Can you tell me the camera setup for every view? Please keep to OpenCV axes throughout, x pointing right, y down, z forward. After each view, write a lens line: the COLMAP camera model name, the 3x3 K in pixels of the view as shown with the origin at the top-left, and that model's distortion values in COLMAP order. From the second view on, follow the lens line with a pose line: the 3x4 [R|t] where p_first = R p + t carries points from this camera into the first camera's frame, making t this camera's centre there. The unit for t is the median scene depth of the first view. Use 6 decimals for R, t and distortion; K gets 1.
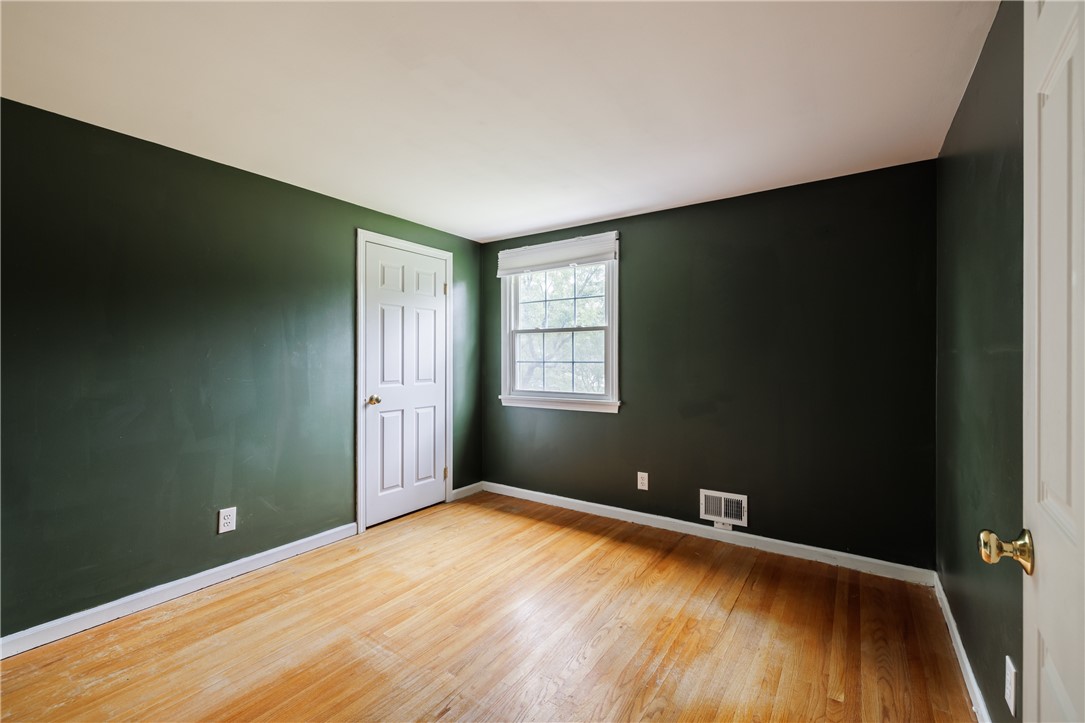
lens RADIAL K [[458.6, 0, 542.5], [0, 458.6, 361.5], [0, 0, 1]] dist [0.002325, 0.000533]
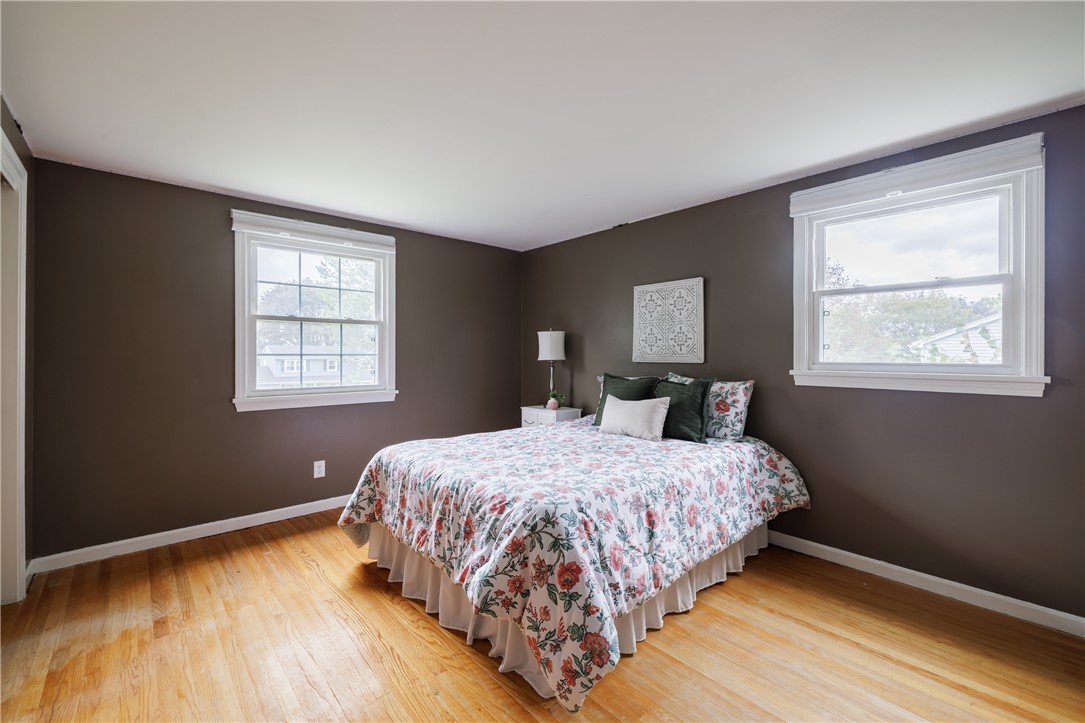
lens RADIAL K [[458.6, 0, 542.5], [0, 458.6, 361.5], [0, 0, 1]] dist [0.002325, 0.000533]
pose [[0.240586, -0.012048, 0.970553, -0.773807], [-0.002875, 0.999910, 0.013125, 0.000932], [-0.970624, -0.005948, 0.240529, 0.352451]]
